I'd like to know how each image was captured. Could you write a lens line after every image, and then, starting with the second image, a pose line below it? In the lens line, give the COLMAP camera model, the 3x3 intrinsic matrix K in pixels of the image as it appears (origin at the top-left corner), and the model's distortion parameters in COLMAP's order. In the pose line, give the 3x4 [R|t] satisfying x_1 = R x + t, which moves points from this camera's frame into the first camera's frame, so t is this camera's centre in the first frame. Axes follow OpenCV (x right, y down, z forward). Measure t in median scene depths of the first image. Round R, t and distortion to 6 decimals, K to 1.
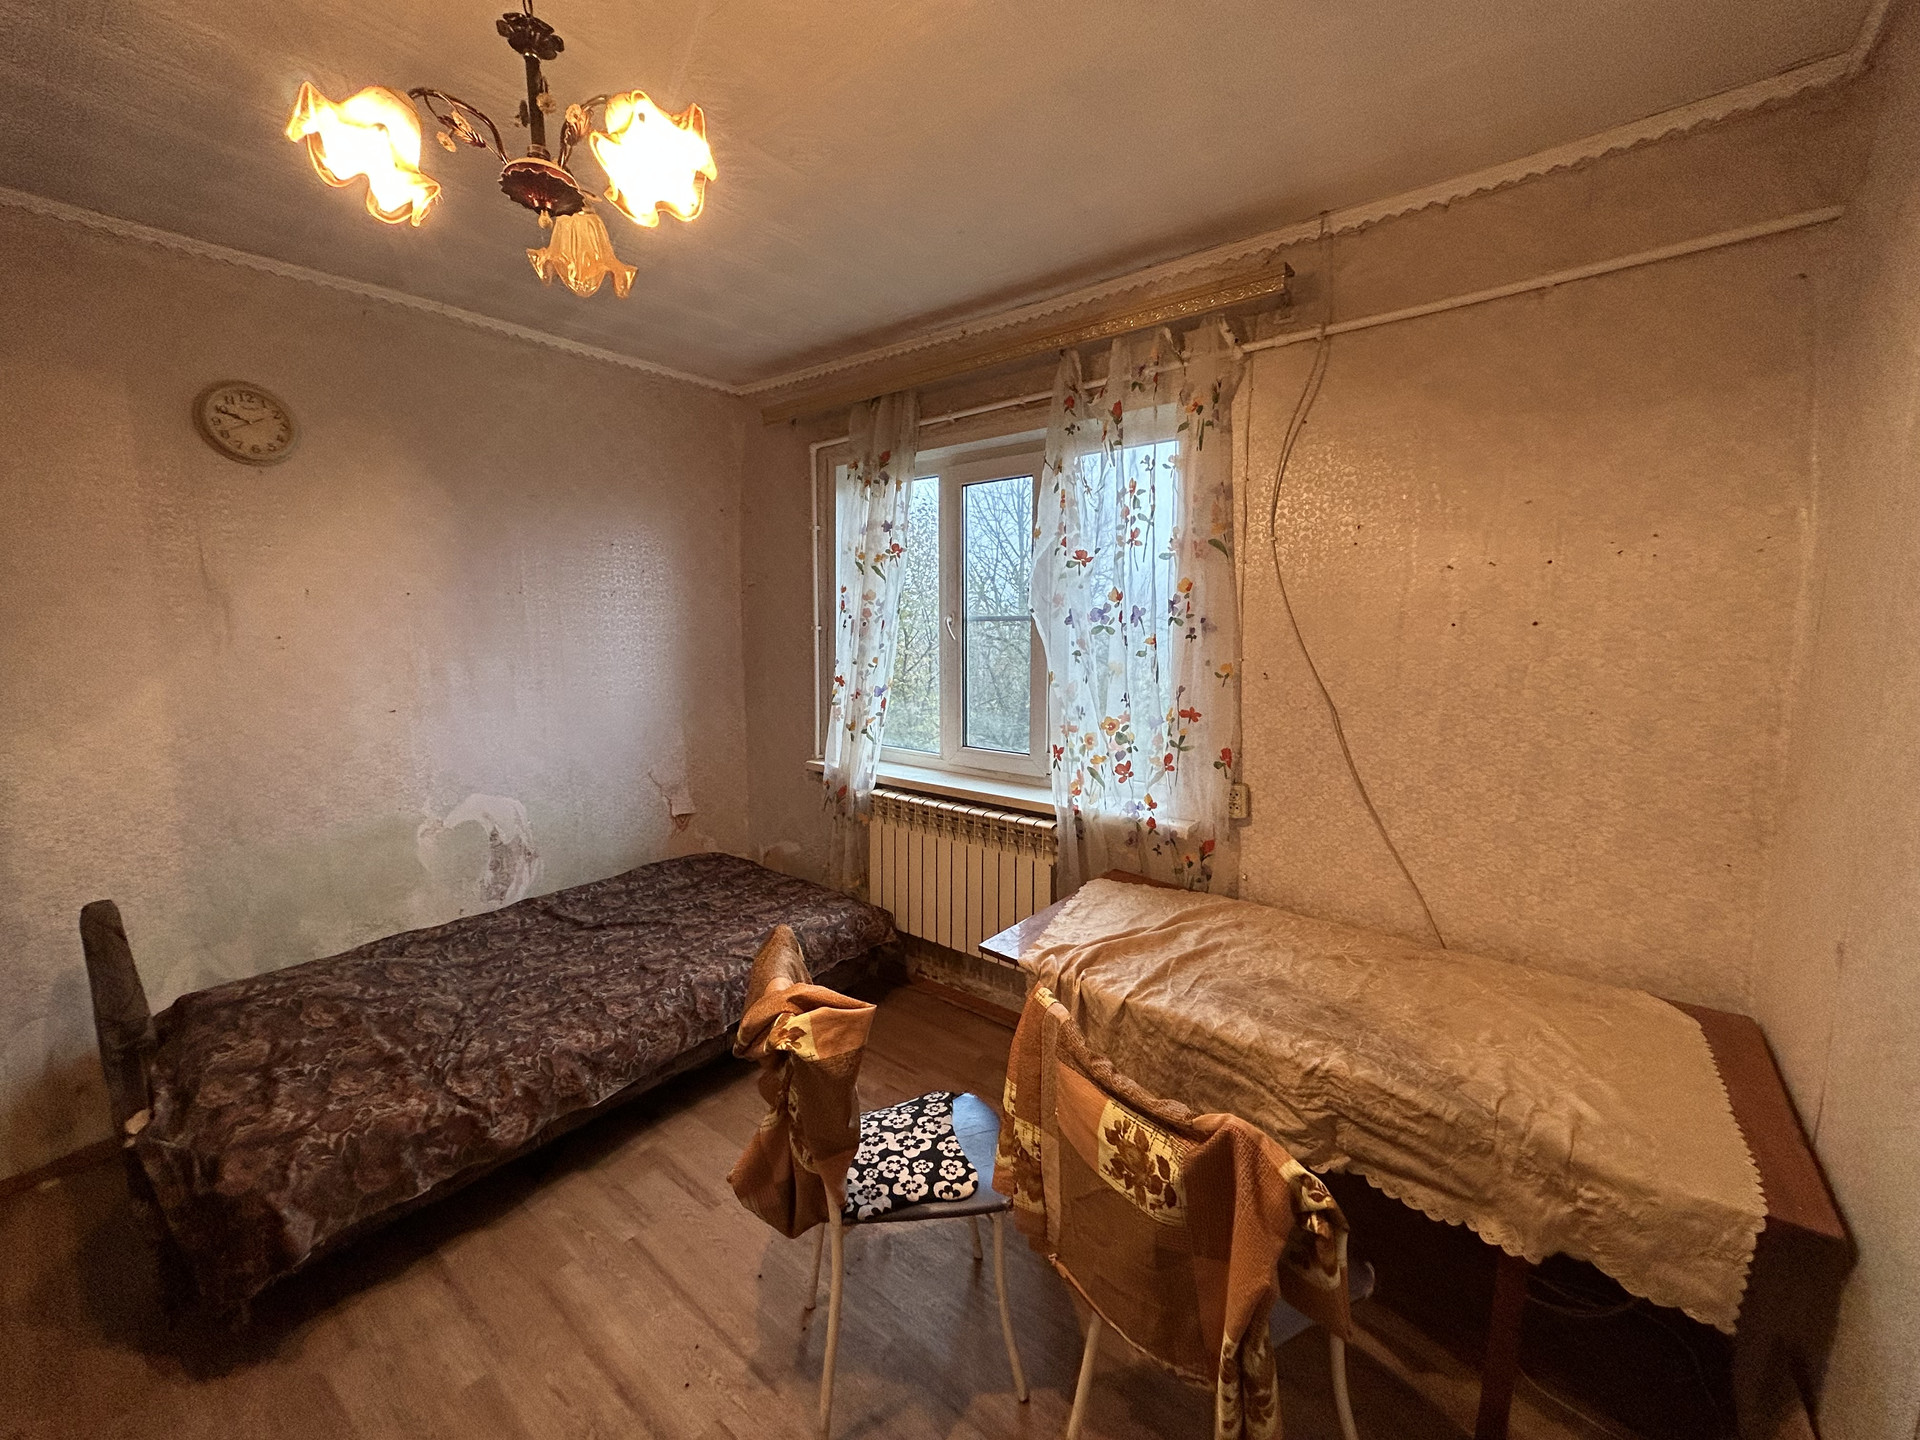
lens RADIAL K [[766.3, 0, 958.8], [0, 766.3, 720.7], [0, 0, 1]] dist [-0.002277, 0.000503]
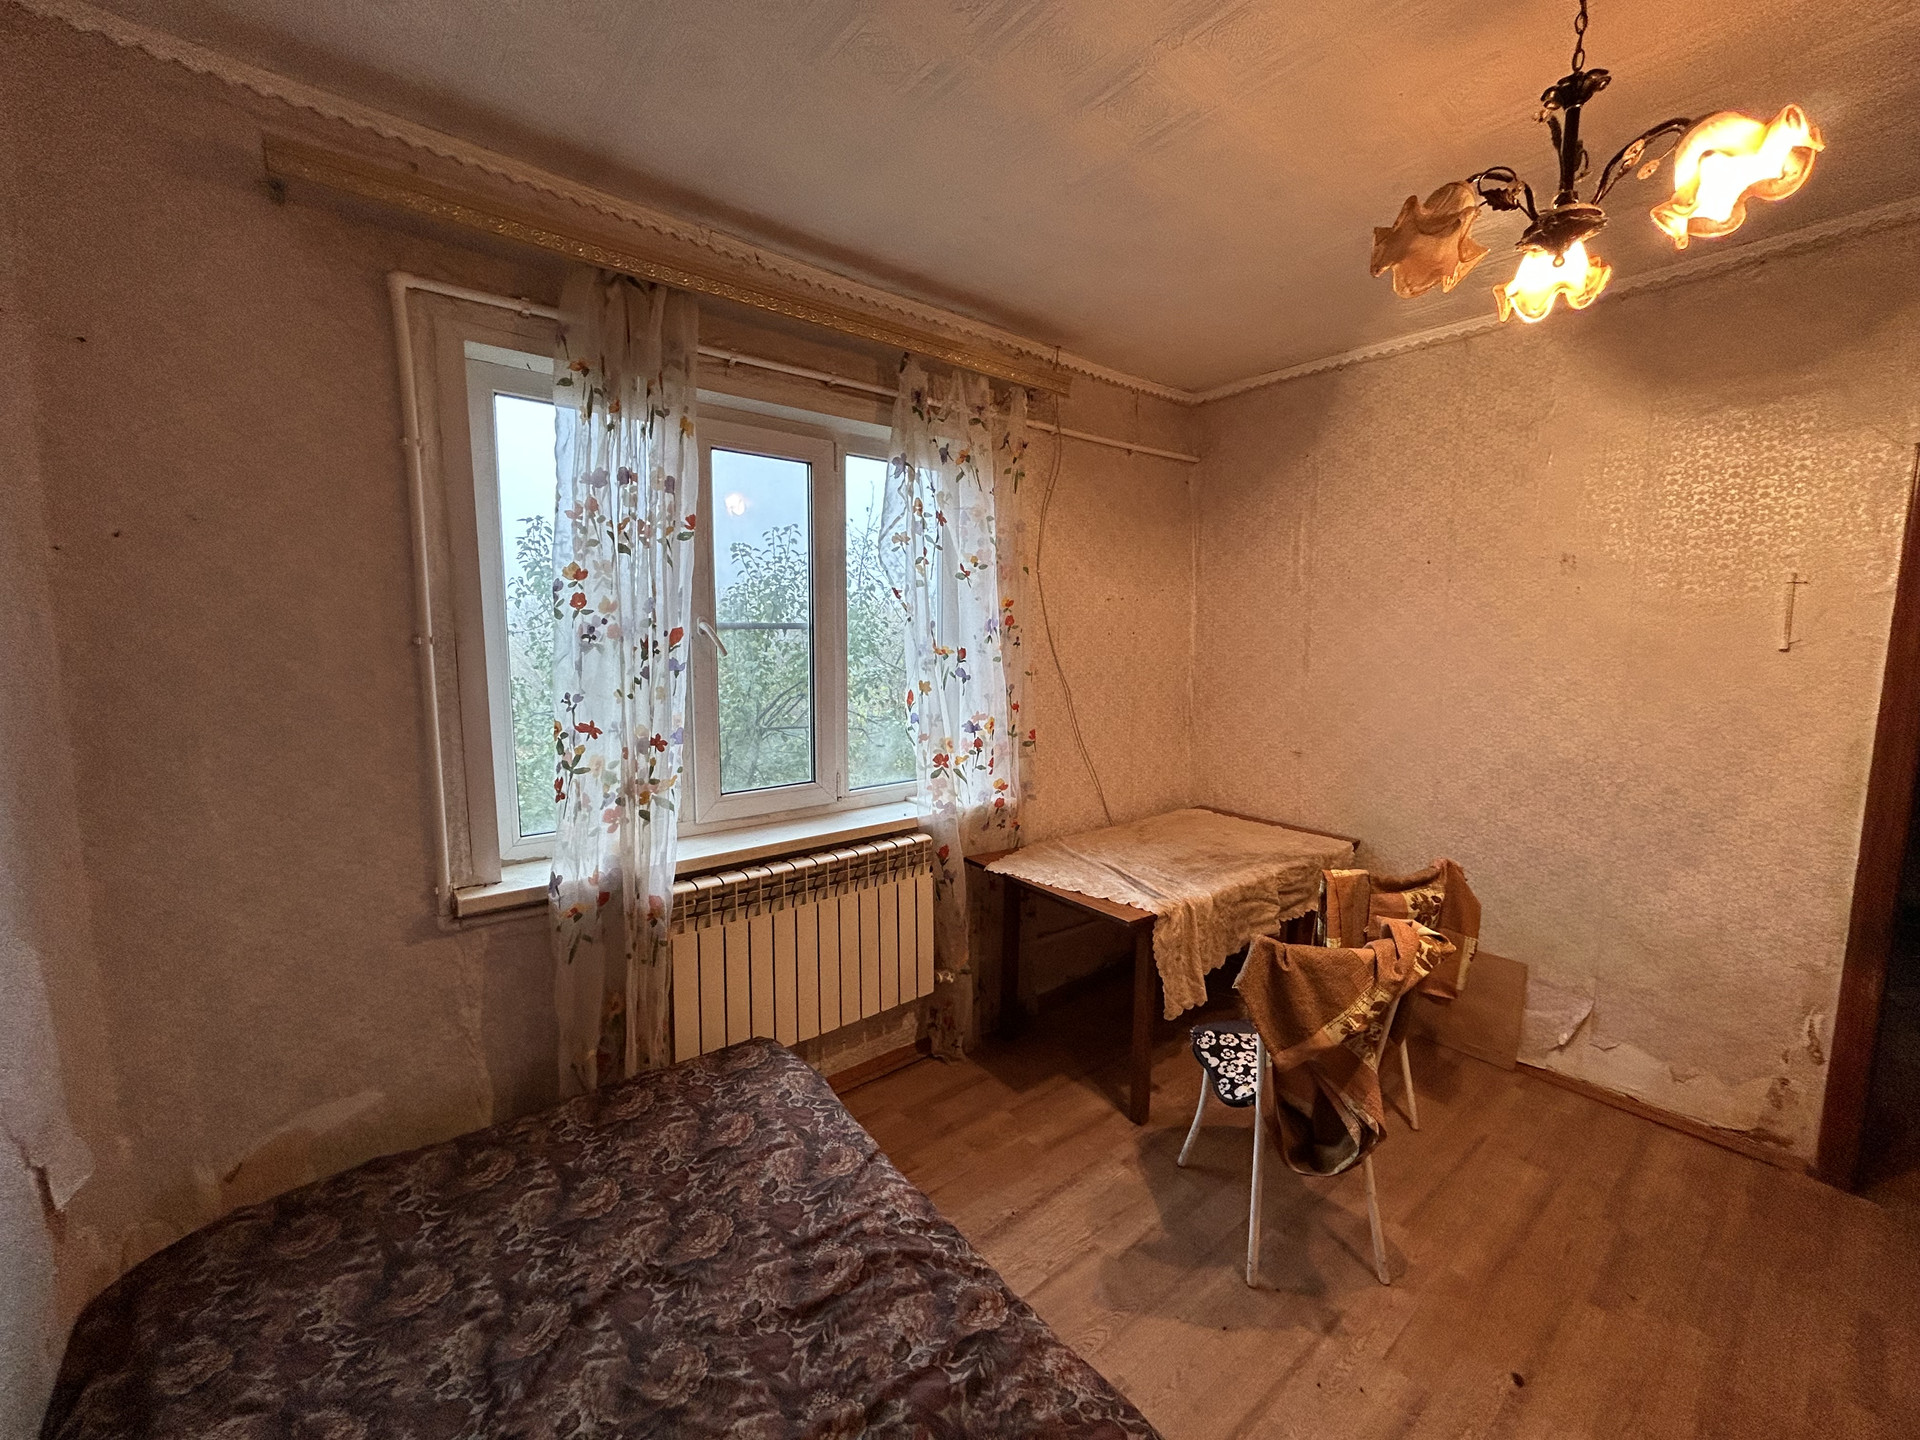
lens RADIAL K [[766.3, 0, 958.2], [0, 766.3, 720.3], [0, 0, 1]] dist [-0.002277, 0.000503]
pose [[0.210823, -0.114470, 0.970799, -0.820503], [0.118652, 0.988774, 0.090823, -0.097980], [-0.970297, 0.096039, 0.222038, 0.734451]]
